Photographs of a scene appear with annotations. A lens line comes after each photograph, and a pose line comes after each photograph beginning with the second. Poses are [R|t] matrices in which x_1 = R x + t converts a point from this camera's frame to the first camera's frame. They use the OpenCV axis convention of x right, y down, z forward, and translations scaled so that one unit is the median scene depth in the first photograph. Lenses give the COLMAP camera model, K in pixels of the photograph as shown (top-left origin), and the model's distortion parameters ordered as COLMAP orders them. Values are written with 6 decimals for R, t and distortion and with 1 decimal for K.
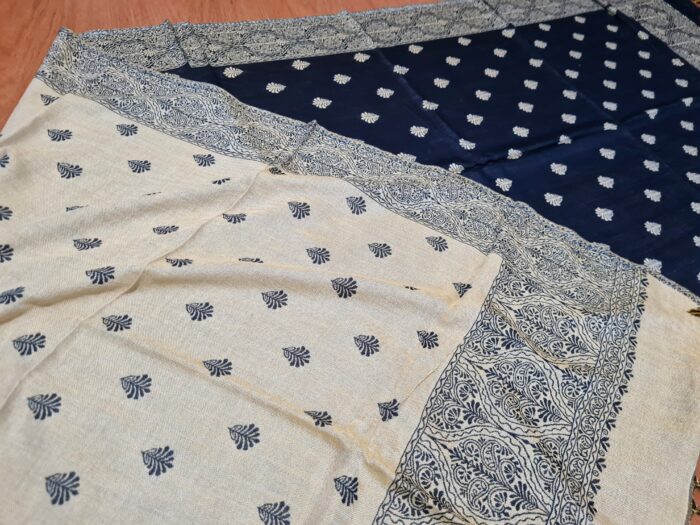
lens RADIAL K [[531.0, 0, 352.6], [0, 531.0, 263.9], [0, 0, 1]] dist [0.024932, -0.027407]
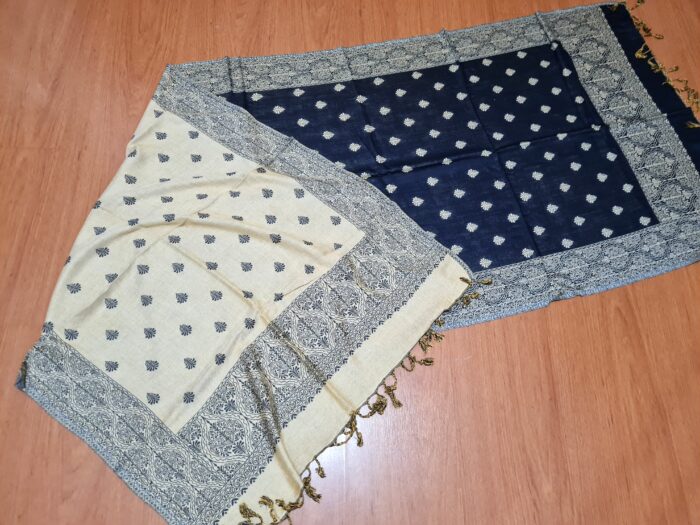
lens RADIAL K [[531.0, 0, 355.8], [0, 531.0, 262.5], [0, 0, 1]] dist [0.024932, -0.027407]
pose [[0.967343, 0.179175, -0.179288, 0.630135], [-0.135347, 0.963178, 0.232314, -0.363904], [0.214311, -0.200461, 0.955974, -0.889932]]
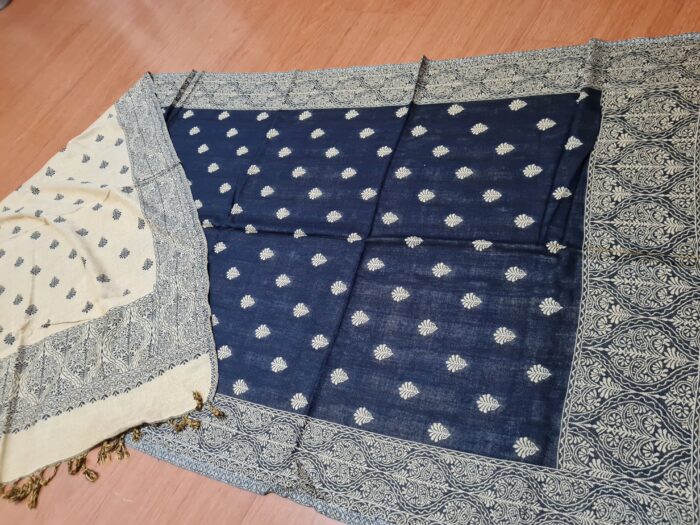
lens RADIAL K [[531.0, 0, 355.2], [0, 531.0, 265.8], [0, 0, 1]] dist [0.024932, -0.027407]
pose [[0.574274, 0.421785, -0.701645, 1.722205], [-0.276395, 0.906631, 0.318789, -0.752585], [0.770594, 0.010859, 0.637234, 0.481732]]
